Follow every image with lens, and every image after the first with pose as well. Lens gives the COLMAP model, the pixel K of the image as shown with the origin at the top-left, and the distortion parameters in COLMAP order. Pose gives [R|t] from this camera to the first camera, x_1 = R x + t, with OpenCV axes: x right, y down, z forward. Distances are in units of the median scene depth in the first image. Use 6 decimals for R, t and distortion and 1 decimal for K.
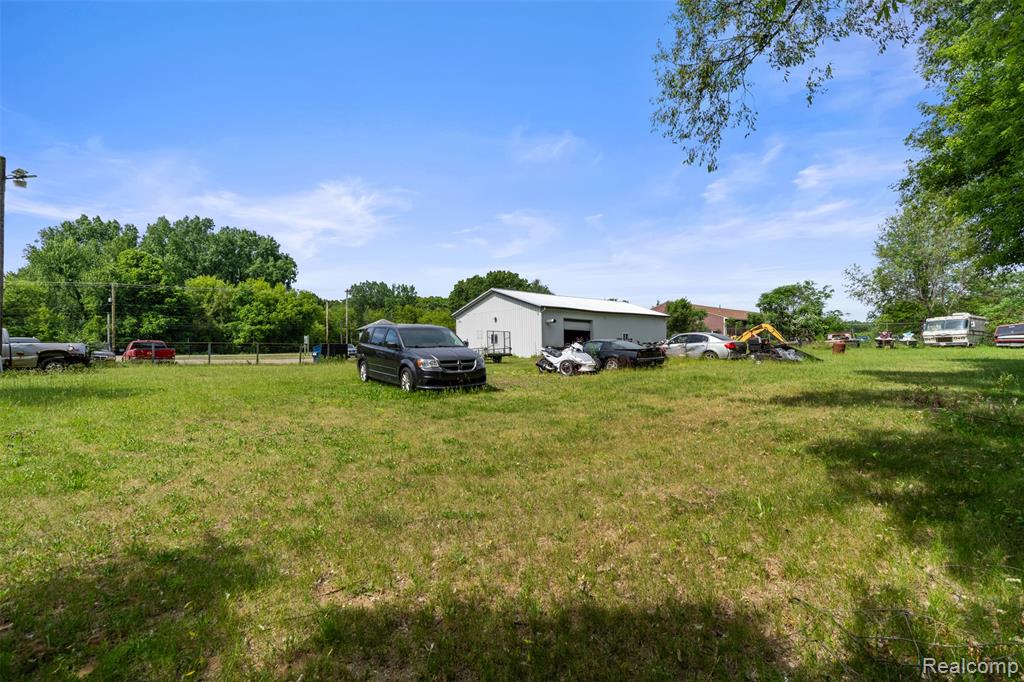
lens RADIAL K [[443.2, 0, 512.0], [0, 443.2, 341.0], [0, 0, 1]] dist [-0.000004, 0.000006]
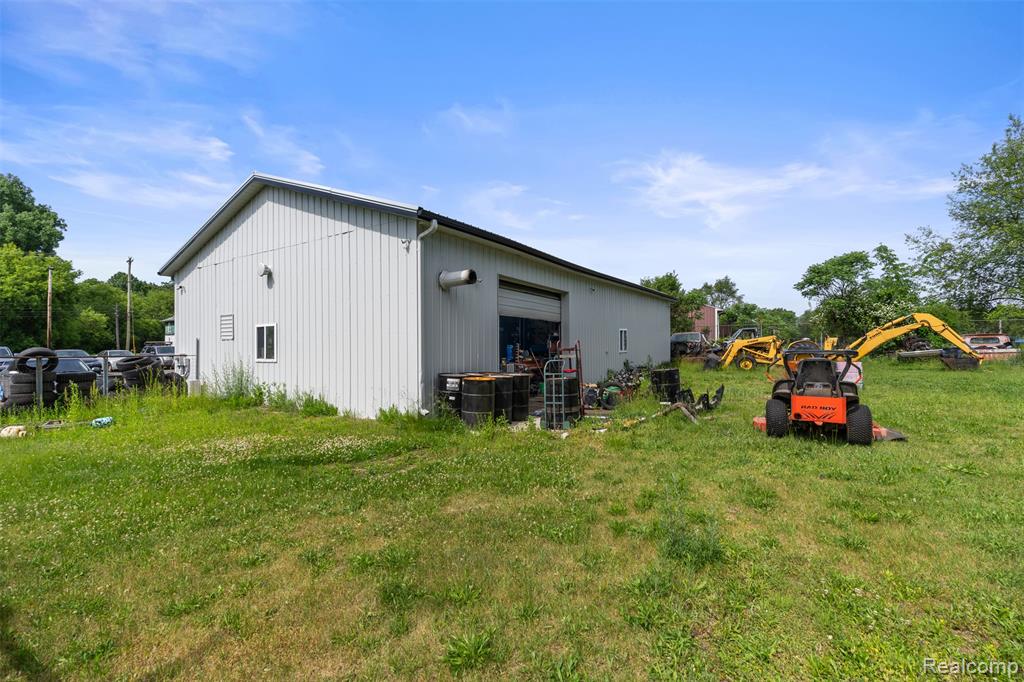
lens RADIAL K [[452.9, 0, 514.6], [0, 452.9, 338.0], [0, 0, 1]] dist [-0.001076, -0.000149]
pose [[0.971893, 0.009783, 0.235220, 0.051395], [-0.009153, 0.999951, -0.003770, -0.007497], [-0.235245, 0.001511, 0.971935, 0.649275]]
